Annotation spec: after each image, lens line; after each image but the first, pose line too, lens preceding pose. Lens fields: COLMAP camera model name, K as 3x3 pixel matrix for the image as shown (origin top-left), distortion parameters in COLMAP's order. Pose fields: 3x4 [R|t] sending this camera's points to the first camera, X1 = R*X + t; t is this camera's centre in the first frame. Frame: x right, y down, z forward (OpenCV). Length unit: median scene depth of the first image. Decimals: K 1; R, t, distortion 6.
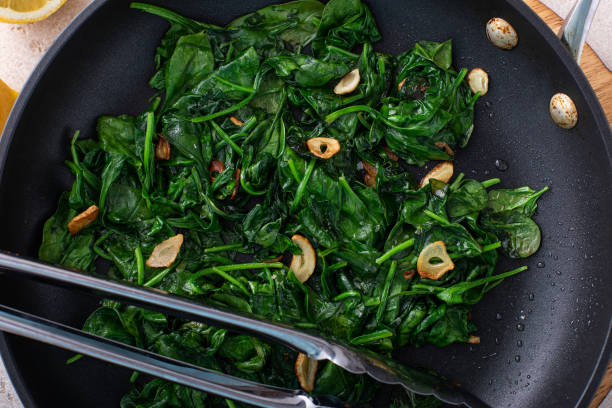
lens RADIAL K [[989.1, 0, 304.1], [0, 989.1, 203.5], [0, 0, 1]] dist [-0.018120, 0.000000]
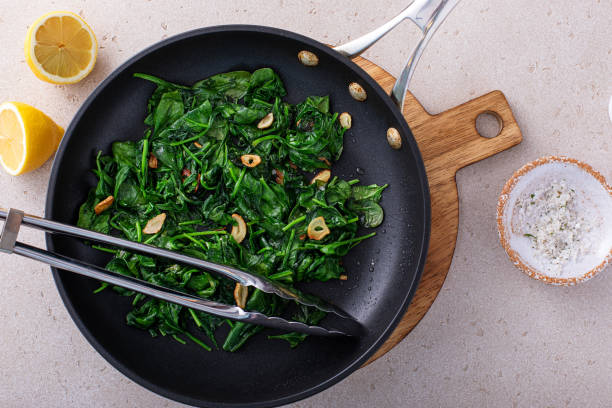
lens RADIAL K [[989.1, 0, 309.9], [0, 989.1, 202.4], [0, 0, 1]] dist [-0.018120, 0.000000]
pose [[0.999268, -0.003855, 0.038066, 0.054480], [0.004900, 0.999612, -0.027403, 0.058171], [-0.037946, 0.027570, 0.998899, -0.645100]]
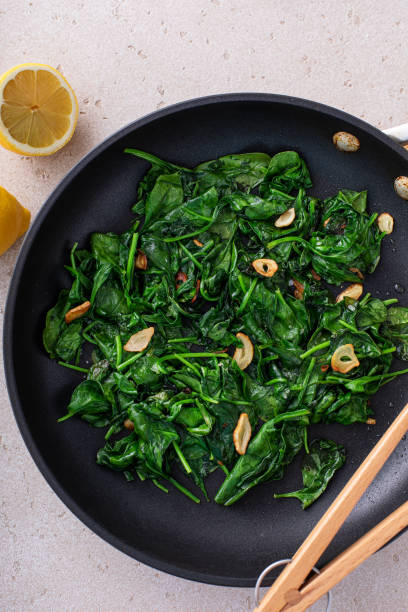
lens RADIAL K [[989.1, 0, 205.6], [0, 989.1, 306.4], [0, 0, 1]] dist [-0.018120, 0.000000]
pose [[0.998128, 0.058279, 0.018525, -0.078790], [-0.058219, 0.998297, -0.003788, 0.004303], [-0.018715, 0.002703, 0.999821, -0.300080]]
